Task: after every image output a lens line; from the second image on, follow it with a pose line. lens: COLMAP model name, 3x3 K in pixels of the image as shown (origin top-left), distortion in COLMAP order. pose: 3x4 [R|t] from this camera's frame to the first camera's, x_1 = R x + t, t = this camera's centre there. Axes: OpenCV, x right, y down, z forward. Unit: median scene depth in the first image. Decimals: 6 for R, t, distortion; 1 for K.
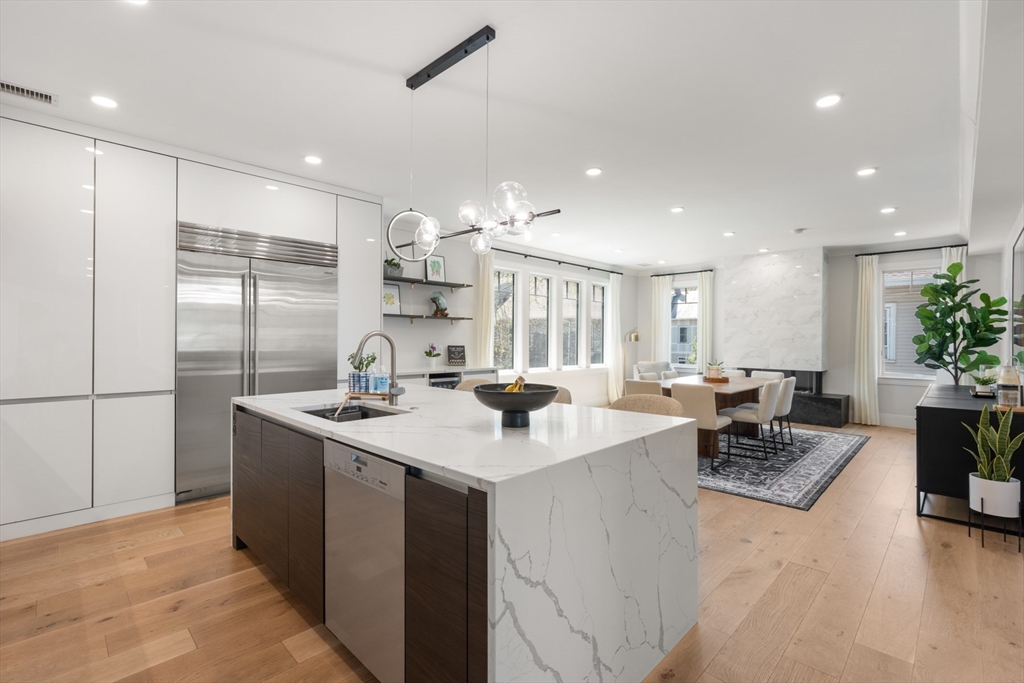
lens RADIAL K [[455.6, 0, 514.3], [0, 455.6, 342.0], [0, 0, 1]] dist [-0.001937, -0.000863]
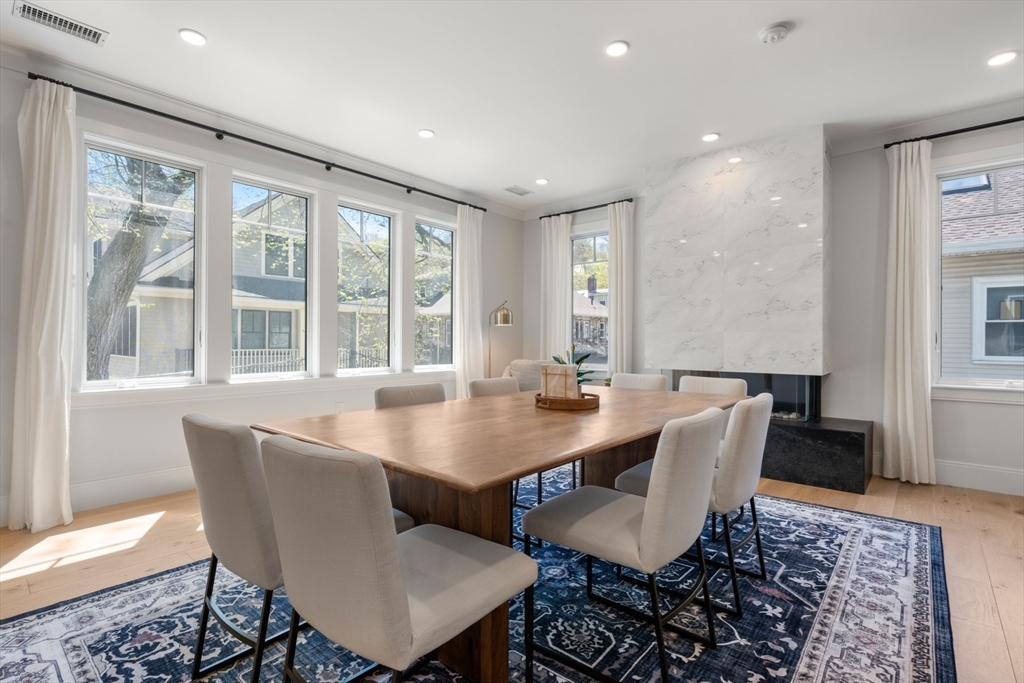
lens RADIAL K [[482.5, 0, 520.2], [0, 482.5, 339.2], [0, 0, 1]] dist [0.000164, 0.000154]
pose [[0.997529, -0.001457, 0.070240, 0.595261], [0.002106, 0.999956, -0.009168, 0.055101], [-0.070223, 0.009293, 0.997488, 0.959838]]
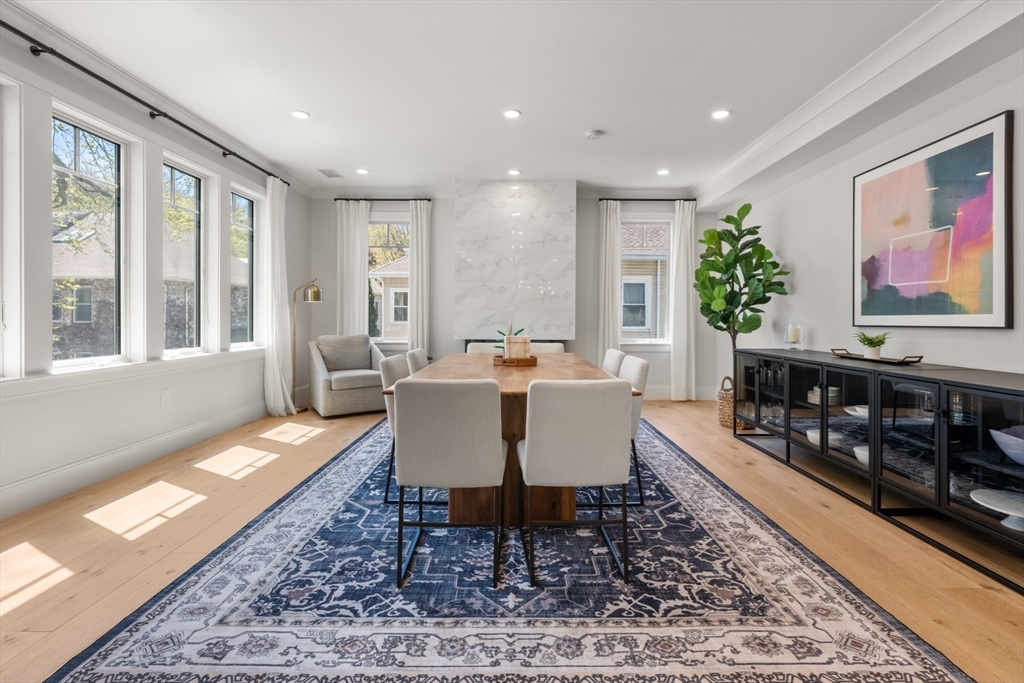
lens RADIAL K [[471.0, 0, 515.8], [0, 471.0, 321.7], [0, 0, 1]] dist [-0.004319, -0.000450]
pose [[0.721683, -0.010147, 0.692149, 0.080084], [0.003303, 0.999932, 0.011215, 0.045699], [-0.692216, -0.005807, 0.721667, 0.935988]]
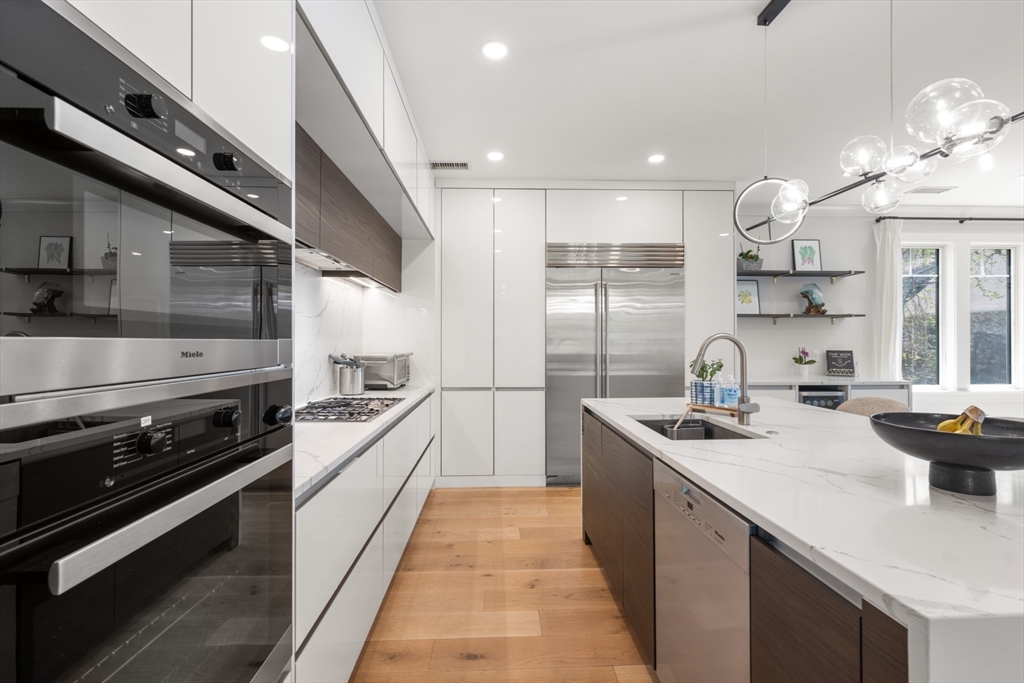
lens RADIAL K [[455.6, 0, 509.6], [0, 455.6, 339.5], [0, 0, 1]] dist [-0.001937, -0.000863]
pose [[0.728507, -0.010749, -0.684954, -0.008169], [0.001208, 0.999895, -0.014408, -0.000850], [0.685037, 0.009669, 0.728444, 0.075429]]
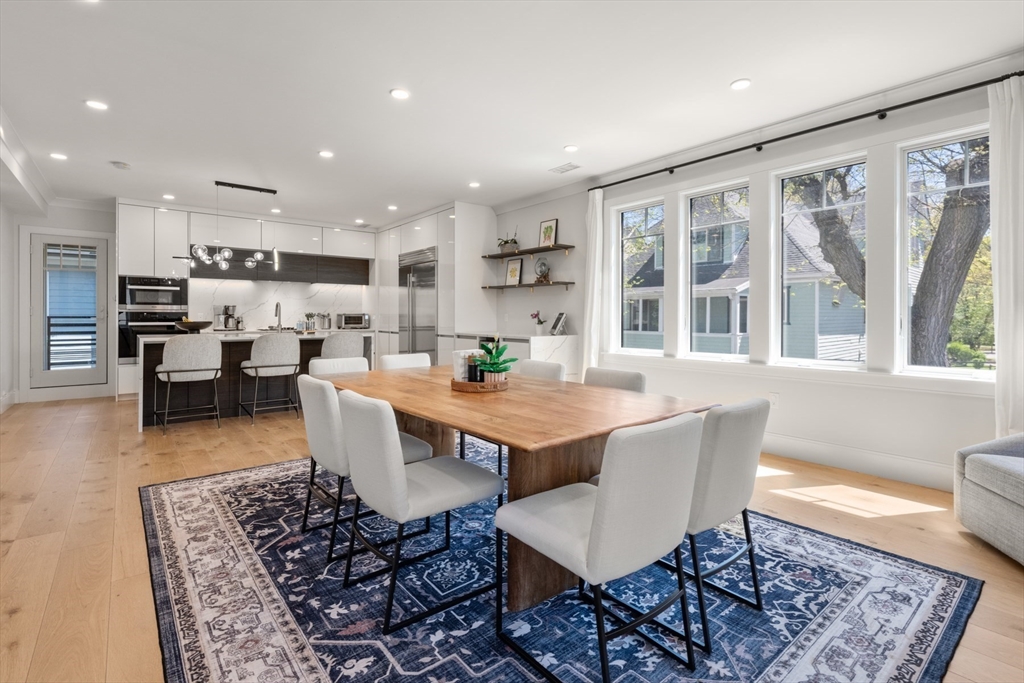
lens RADIAL K [[477.3, 0, 515.5], [0, 477.3, 317.3], [0, 0, 1]] dist [-0.001279, -0.000224]
pose [[-0.109903, -0.001999, -0.993940, 1.393263], [-0.009101, 0.999958, -0.001004, 0.032748], [0.993901, 0.008936, -0.109917, 1.712840]]
